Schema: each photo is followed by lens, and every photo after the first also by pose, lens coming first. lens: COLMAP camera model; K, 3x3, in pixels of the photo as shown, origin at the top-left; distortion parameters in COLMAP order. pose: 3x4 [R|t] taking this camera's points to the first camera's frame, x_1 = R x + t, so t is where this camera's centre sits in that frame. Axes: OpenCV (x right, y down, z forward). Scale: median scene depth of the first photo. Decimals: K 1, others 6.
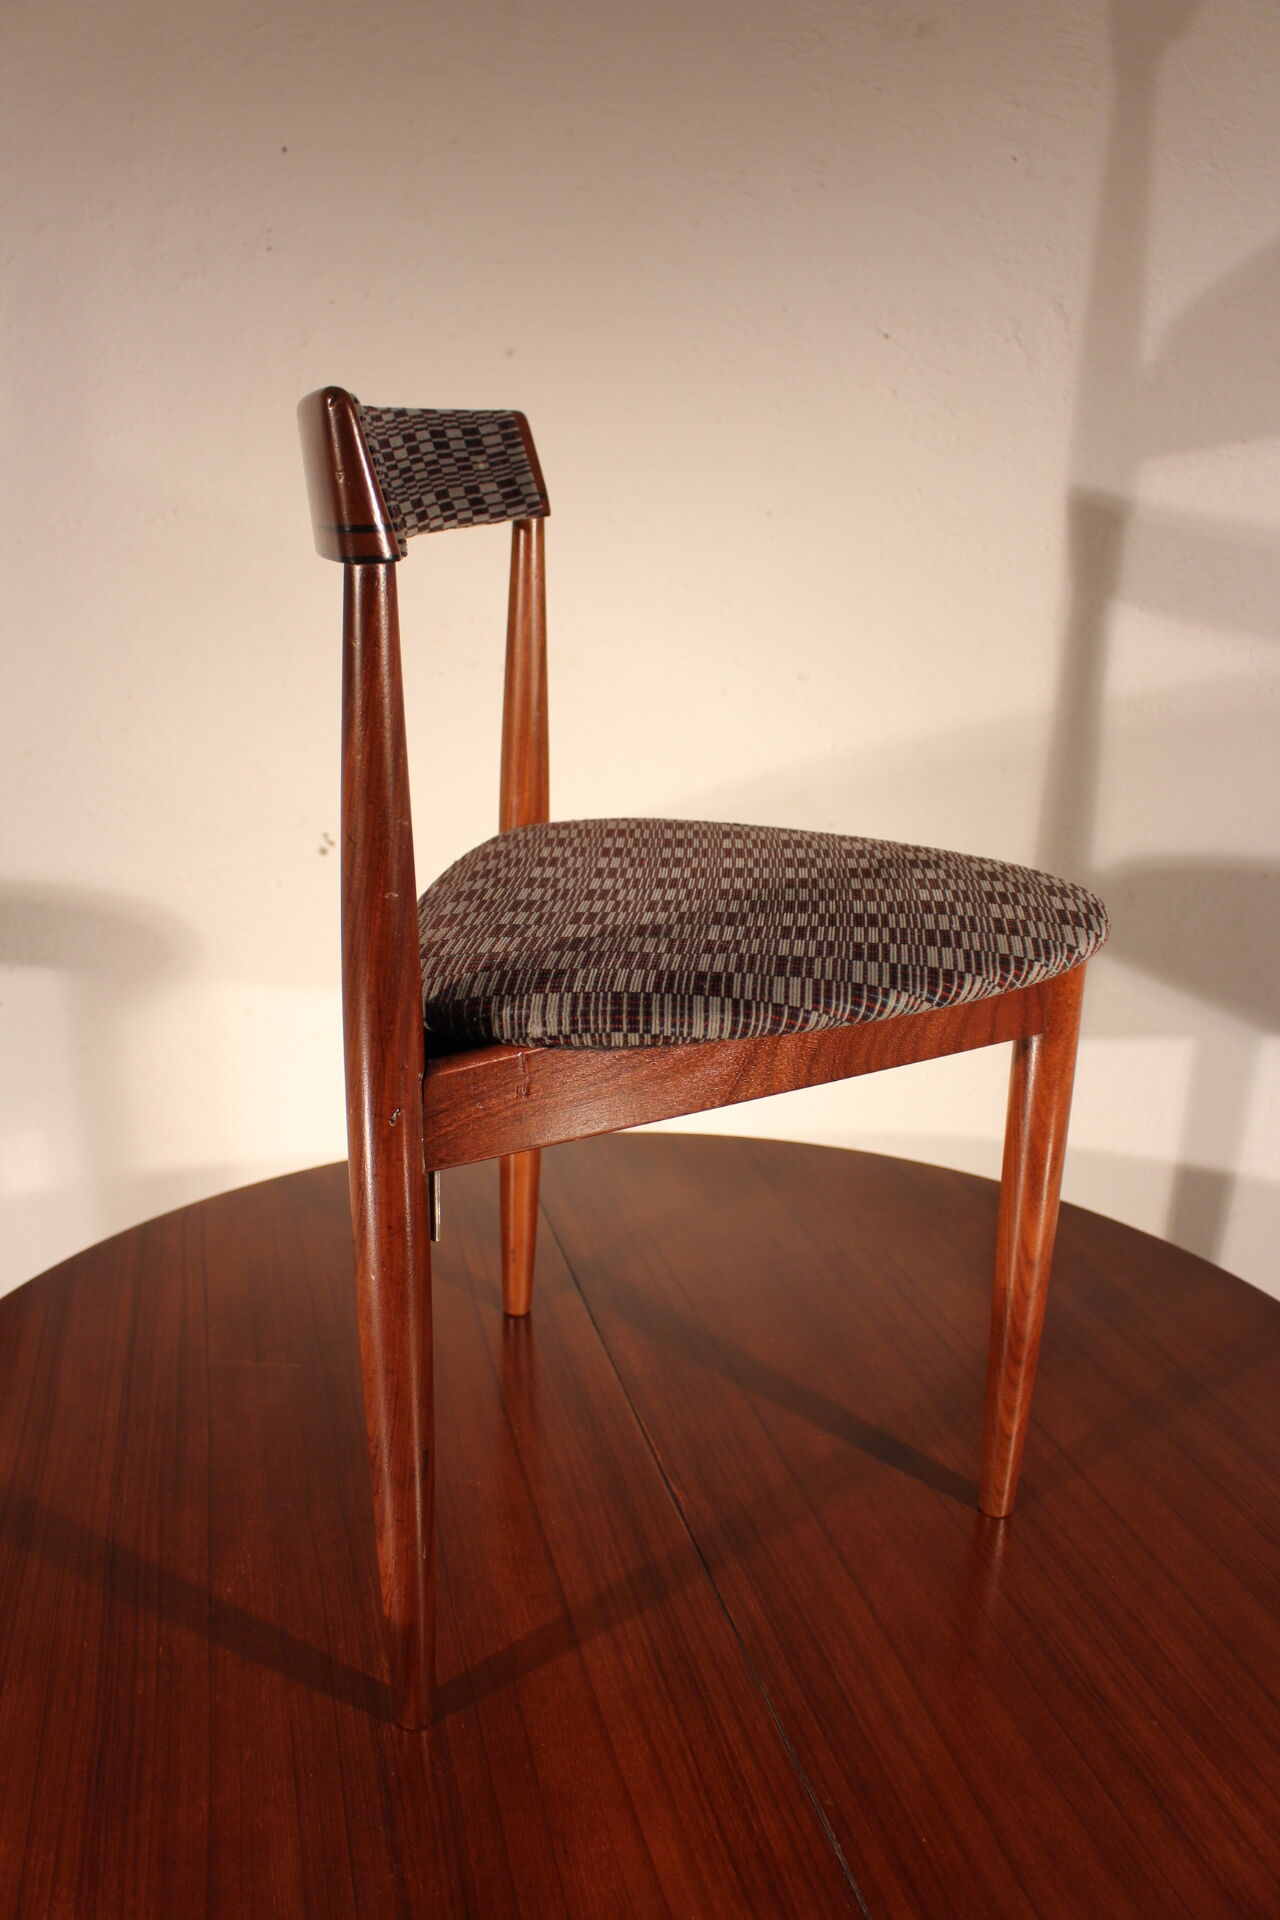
lens RADIAL K [[1494.0, 0, 682.7], [0, 1494.0, 963.0], [0, 0, 1]] dist [-0.147523, 0.097062]
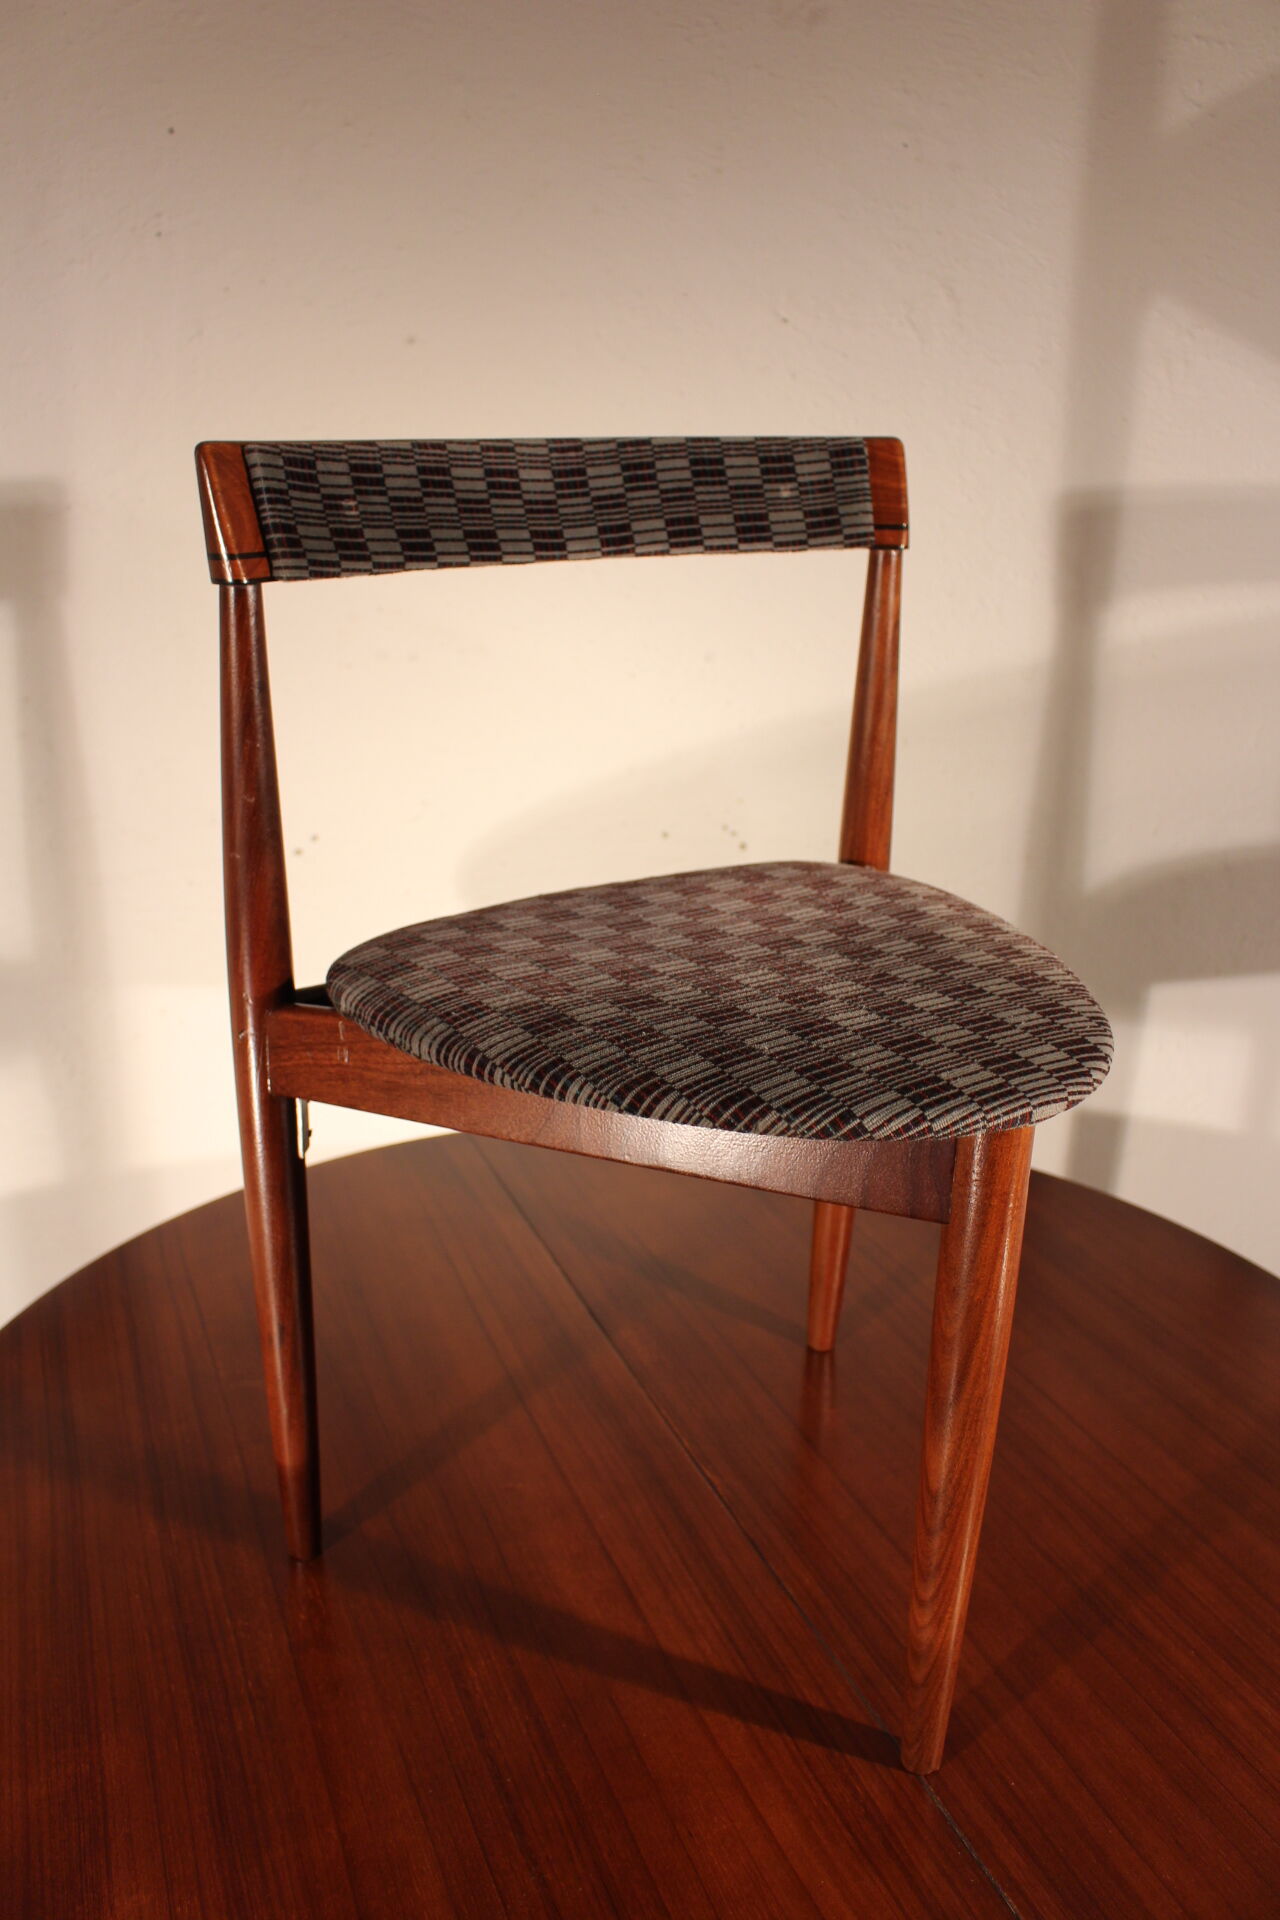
lens RADIAL K [[1494.0, 0, 682.7], [0, 1494.0, 963.0], [0, 0, 1]] dist [-0.147523, 0.097062]
pose [[0.992374, -0.049716, 0.112789, -0.156000], [0.046868, 0.998515, 0.027765, -0.037152], [-0.114002, -0.022267, 0.993231, -0.018545]]
